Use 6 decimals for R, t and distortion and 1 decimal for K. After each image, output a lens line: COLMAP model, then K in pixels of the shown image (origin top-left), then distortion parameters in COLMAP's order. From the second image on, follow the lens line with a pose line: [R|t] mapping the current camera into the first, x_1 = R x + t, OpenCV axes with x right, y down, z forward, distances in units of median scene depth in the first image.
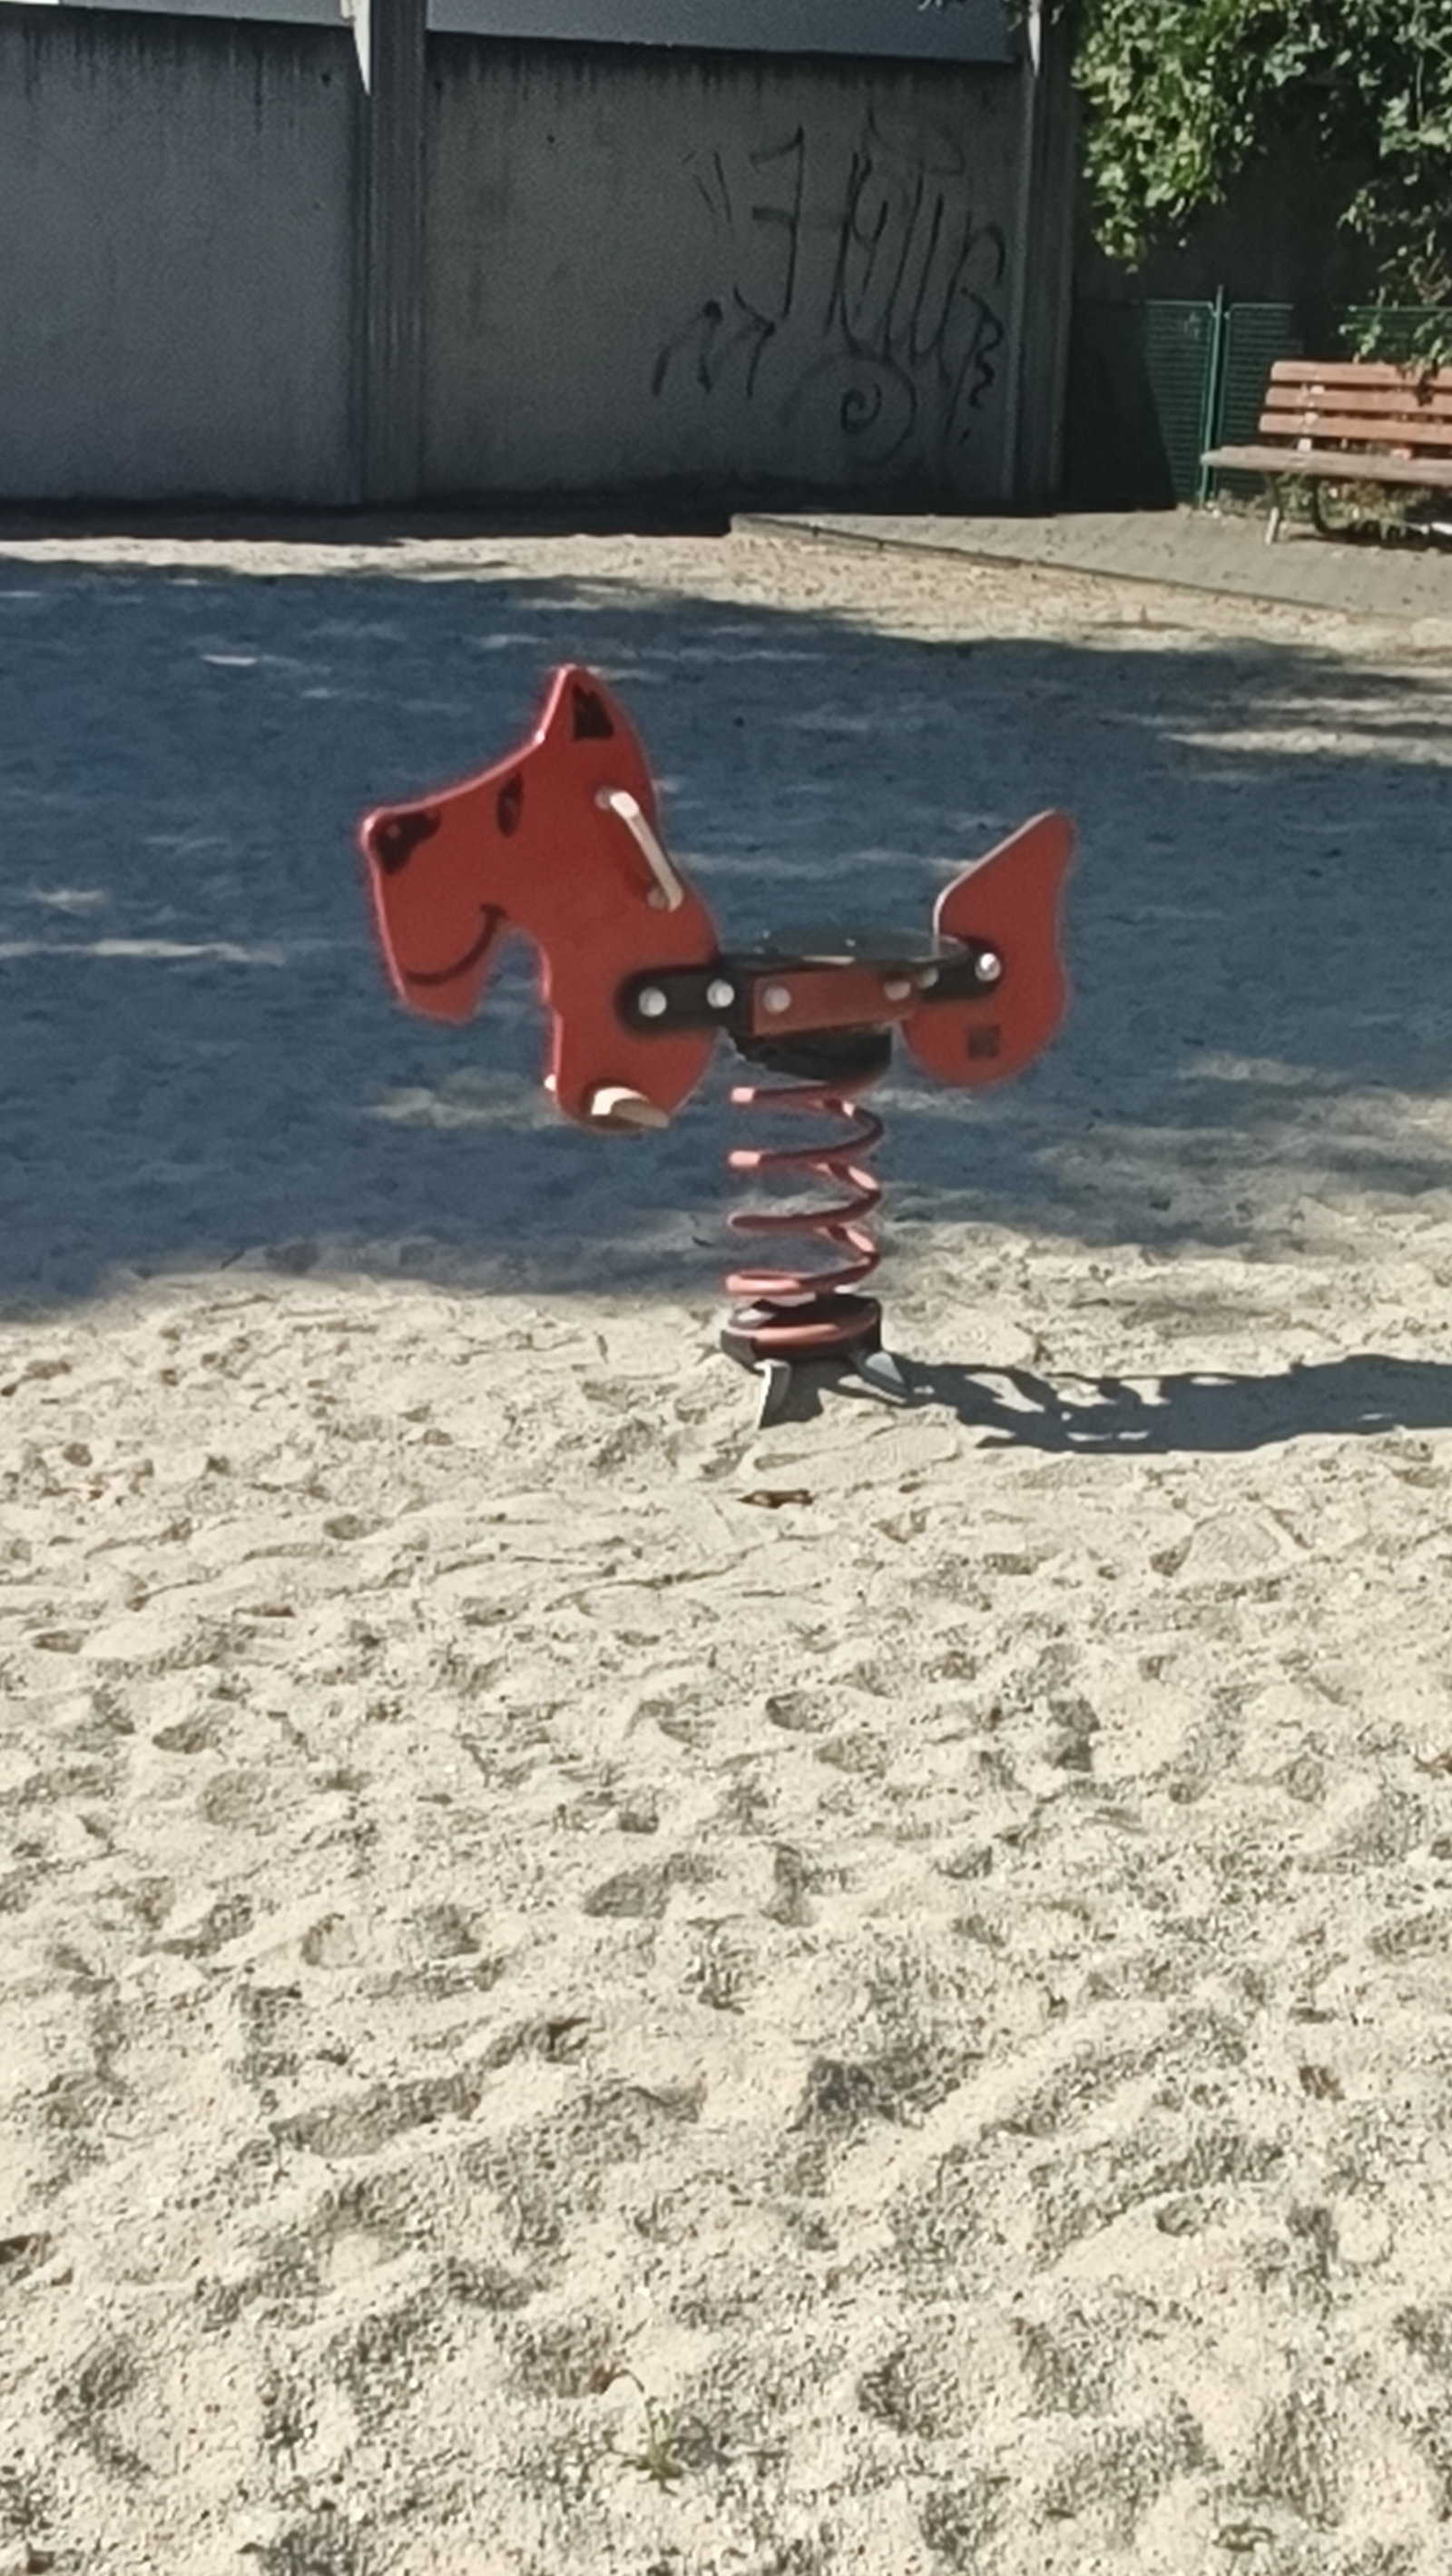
lens RADIAL K [[3938.6, 0, 719.8], [0, 3938.6, 1294.4], [0, 0, 1]] dist [-0.005365, 0.000000]
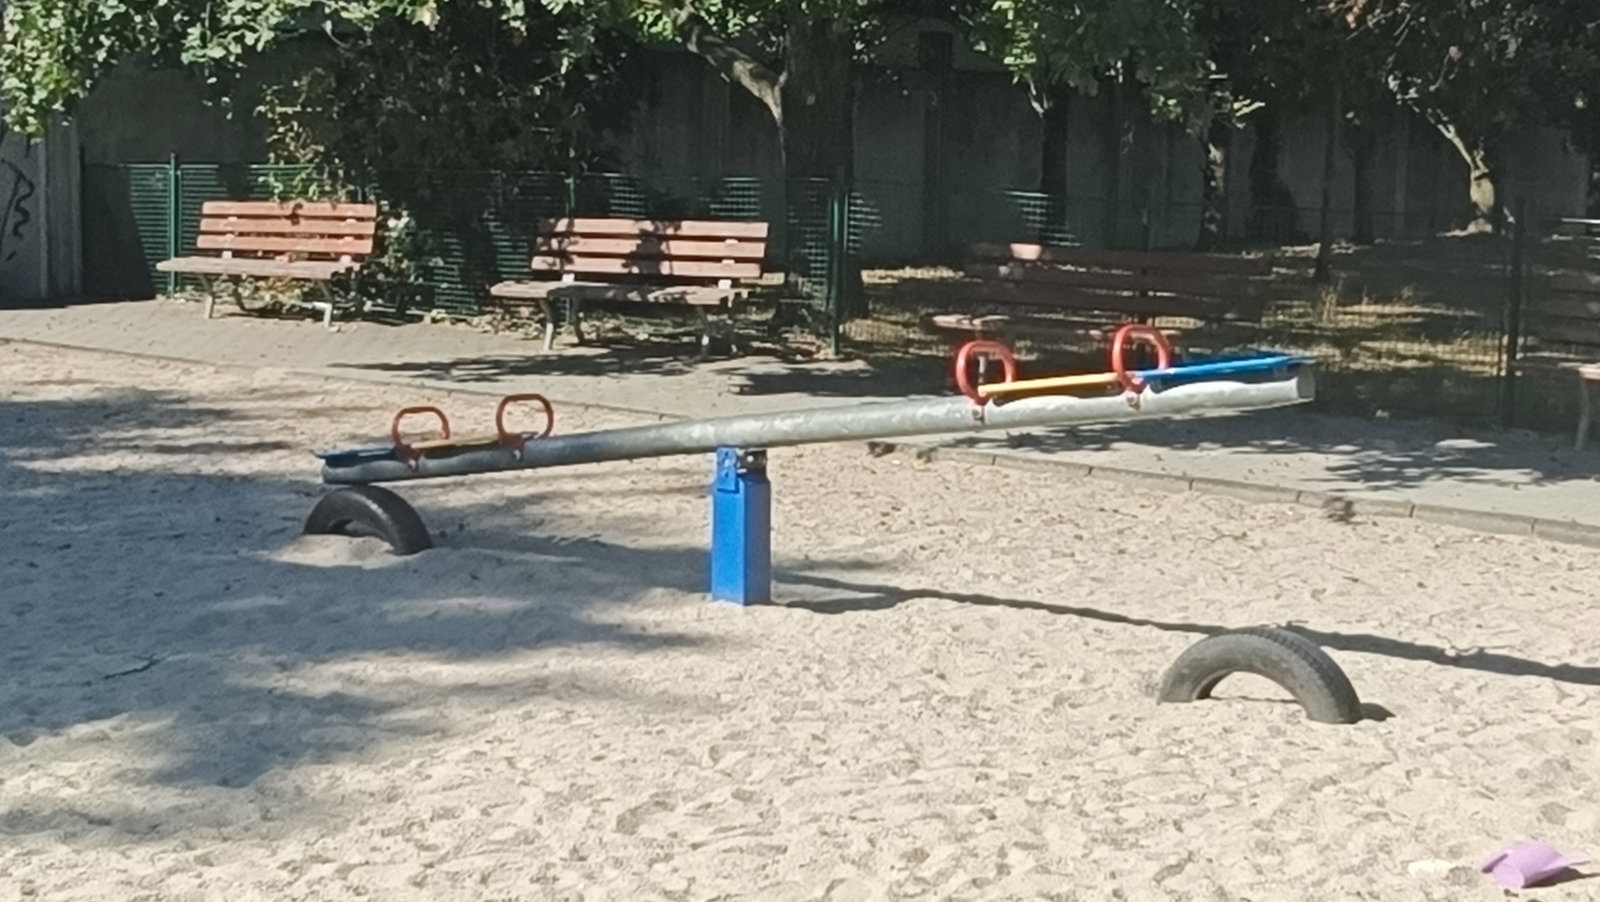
lens RADIAL K [[2446.6, 0, 798.6], [0, 2446.6, 462.4], [0, 0, 1]] dist [-0.005365, 0.000000]
pose [[0.957718, -0.058828, 0.281629, 0.121851], [0.093473, 0.989392, -0.111201, -0.015840], [-0.272099, 0.132824, 0.953058, 0.074098]]
